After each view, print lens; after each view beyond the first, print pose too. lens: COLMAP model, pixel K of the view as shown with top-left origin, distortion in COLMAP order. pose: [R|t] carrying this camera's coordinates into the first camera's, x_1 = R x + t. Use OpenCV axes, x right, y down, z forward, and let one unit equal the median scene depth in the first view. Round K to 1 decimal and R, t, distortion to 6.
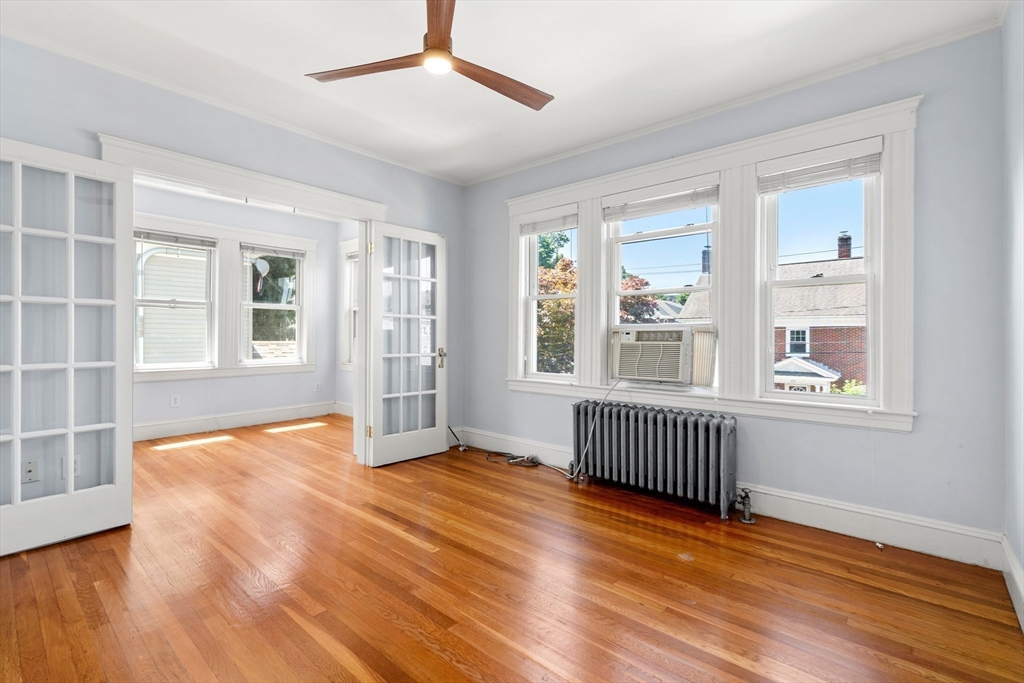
lens RADIAL K [[474.6, 0, 510.4], [0, 474.6, 336.7], [0, 0, 1]] dist [-0.003552, -0.000025]
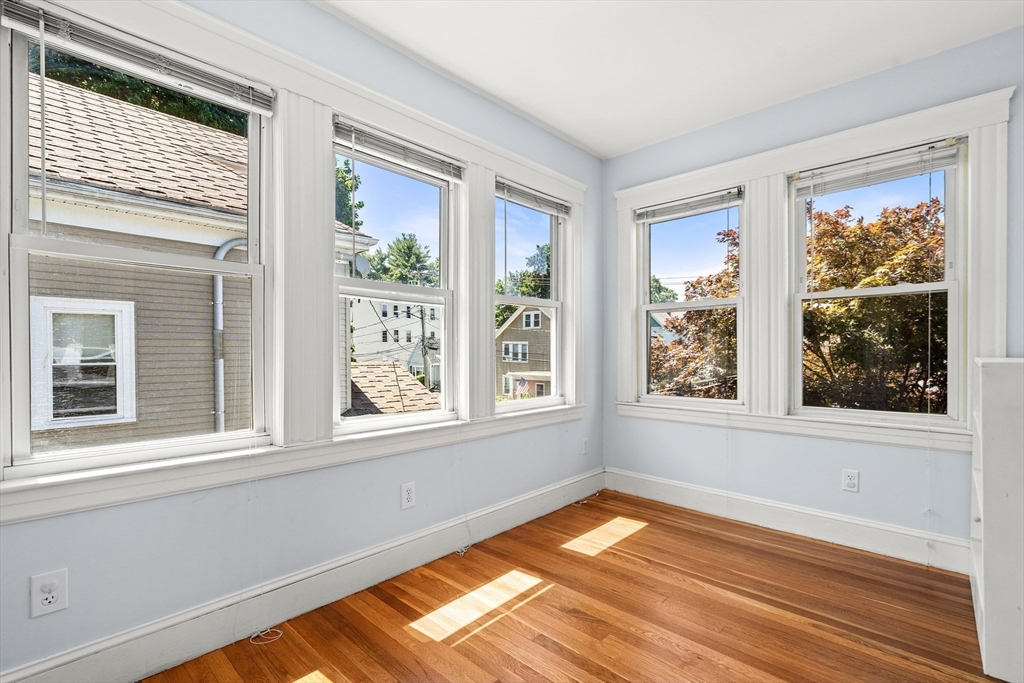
lens RADIAL K [[467.4, 0, 511.6], [0, 467.4, 351.9], [0, 0, 1]] dist [-0.004206, 0.000135]
pose [[0.999692, -0.009013, -0.023128, -2.877471], [0.008918, 0.999951, -0.004187, -0.025115], [0.023165, 0.003980, 0.999724, 2.628958]]
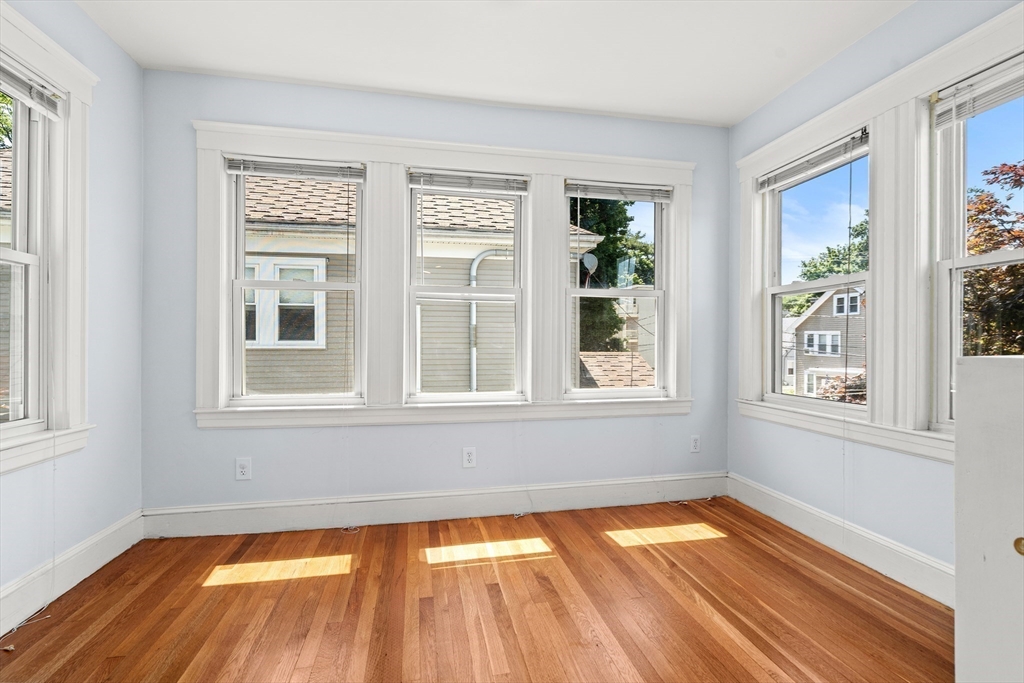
lens RADIAL K [[470.2, 0, 512.0], [0, 470.2, 341.5], [0, 0, 1]] dist [-0.003348, 0.000380]
pose [[0.804398, -0.006991, -0.594049, -1.558876], [0.000845, 0.999943, -0.010624, -0.008492], [0.594090, 0.008044, 0.804359, 2.758685]]
